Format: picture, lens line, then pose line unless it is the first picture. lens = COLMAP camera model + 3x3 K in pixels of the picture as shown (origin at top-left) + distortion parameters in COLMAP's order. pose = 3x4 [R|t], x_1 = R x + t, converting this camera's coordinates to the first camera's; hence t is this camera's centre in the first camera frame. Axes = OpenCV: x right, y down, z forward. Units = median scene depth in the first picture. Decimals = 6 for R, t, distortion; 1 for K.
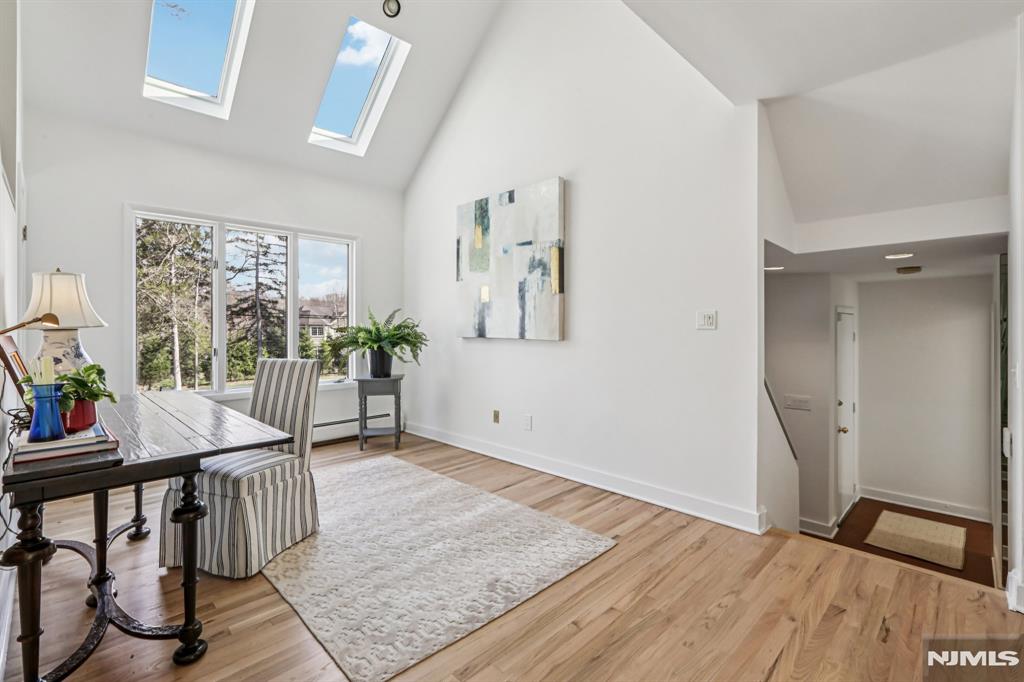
lens RADIAL K [[458.1, 0, 513.8], [0, 458.1, 330.8], [0, 0, 1]] dist [0.002733, 0.000497]
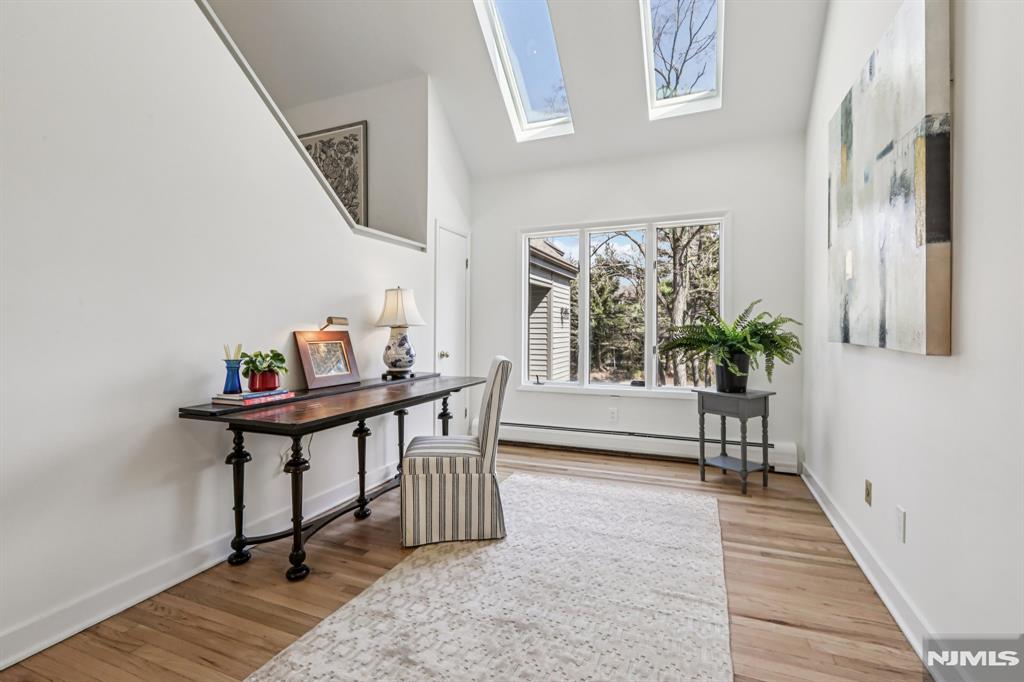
lens RADIAL K [[458.1, 0, 513.8], [0, 458.1, 330.8], [0, 0, 1]] dist [0.002733, 0.000497]
pose [[0.389224, 0.006510, -0.921120, 0.307898], [-0.002114, 0.999979, 0.006175, -0.003176], [0.921141, -0.000456, 0.389230, 0.435449]]
